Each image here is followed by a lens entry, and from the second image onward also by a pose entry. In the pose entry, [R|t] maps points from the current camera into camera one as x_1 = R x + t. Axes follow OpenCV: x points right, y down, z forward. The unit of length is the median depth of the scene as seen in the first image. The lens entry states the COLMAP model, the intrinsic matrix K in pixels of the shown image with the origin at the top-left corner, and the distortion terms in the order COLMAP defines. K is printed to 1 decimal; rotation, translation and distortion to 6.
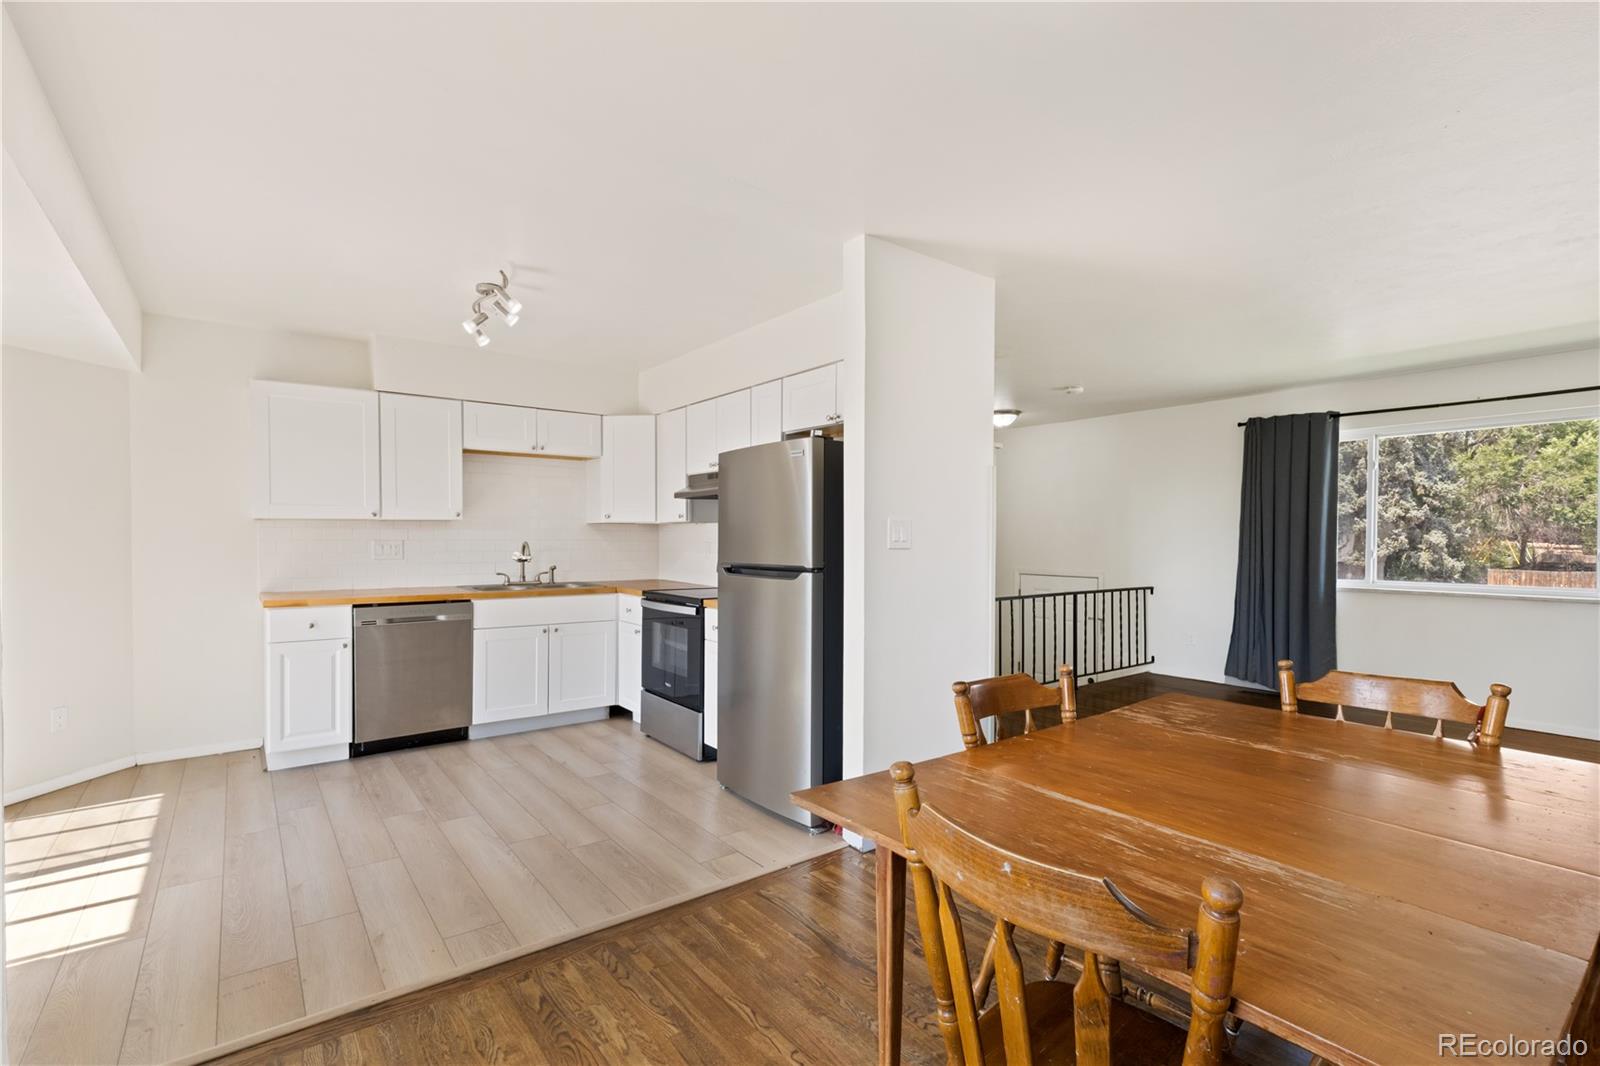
lens RADIAL K [[747.3, 0, 800.1], [0, 747.3, 551.3], [0, 0, 1]] dist [0.000179, 0.000101]
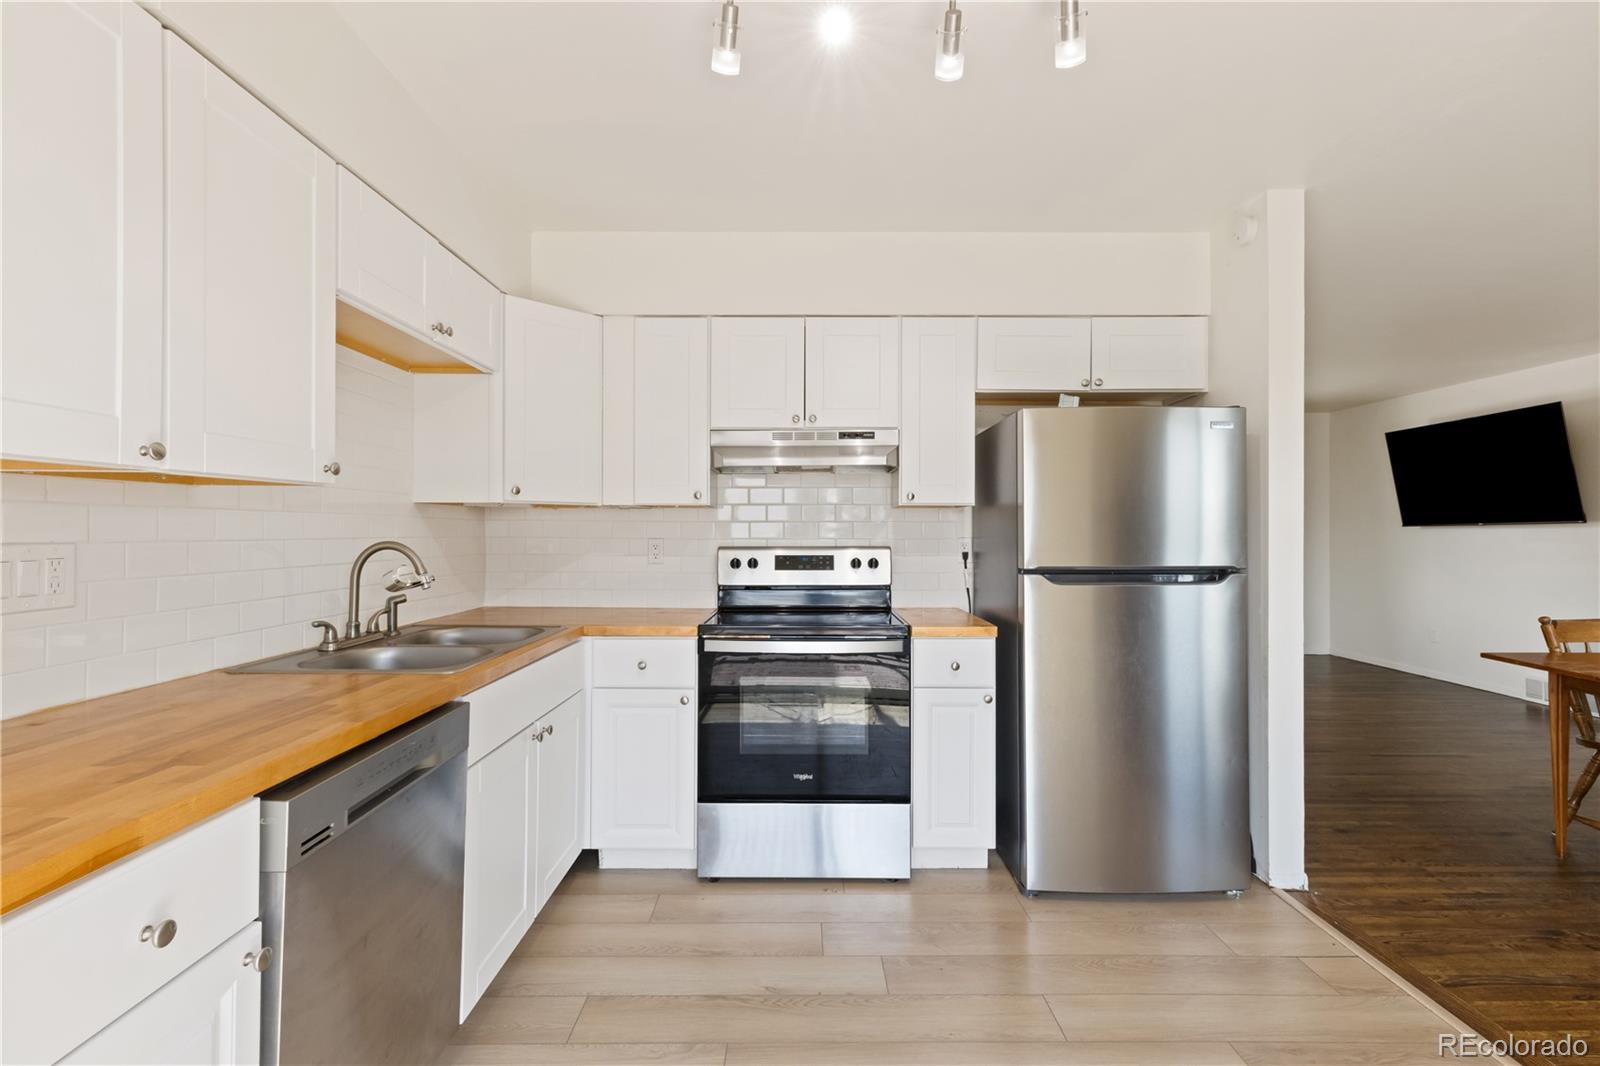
lens RADIAL K [[737.4, 0, 804.8], [0, 737.4, 526.8], [0, 0, 1]] dist [0.000752, -0.000312]
pose [[0.590156, 0.001572, 0.807288, -0.640641], [0.015901, 0.999781, -0.013572, -0.013482], [-0.807133, 0.020846, 0.590002, 0.633426]]
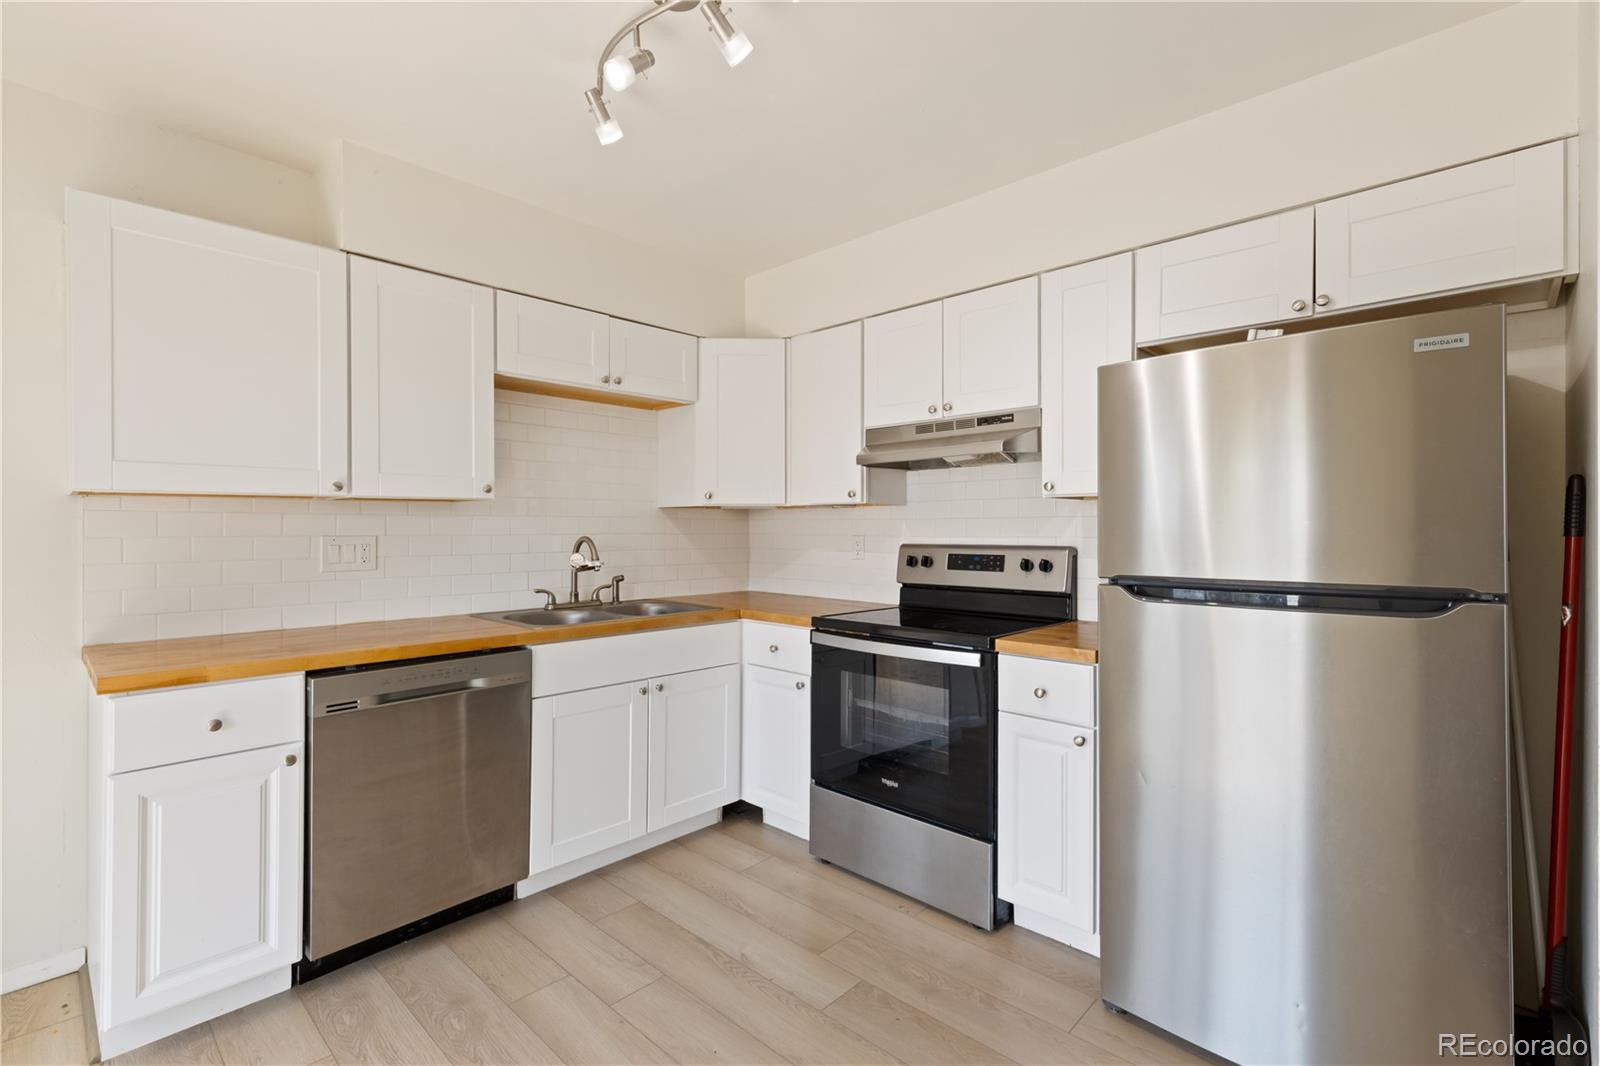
lens RADIAL K [[737.4, 0, 804.8], [0, 737.4, 526.8], [0, 0, 1]] dist [0.000752, -0.000312]
pose [[0.986338, -0.004424, 0.164673, -0.327506], [0.007920, 0.999757, -0.020576, -0.008151], [-0.164542, 0.021599, 0.986134, 0.434602]]
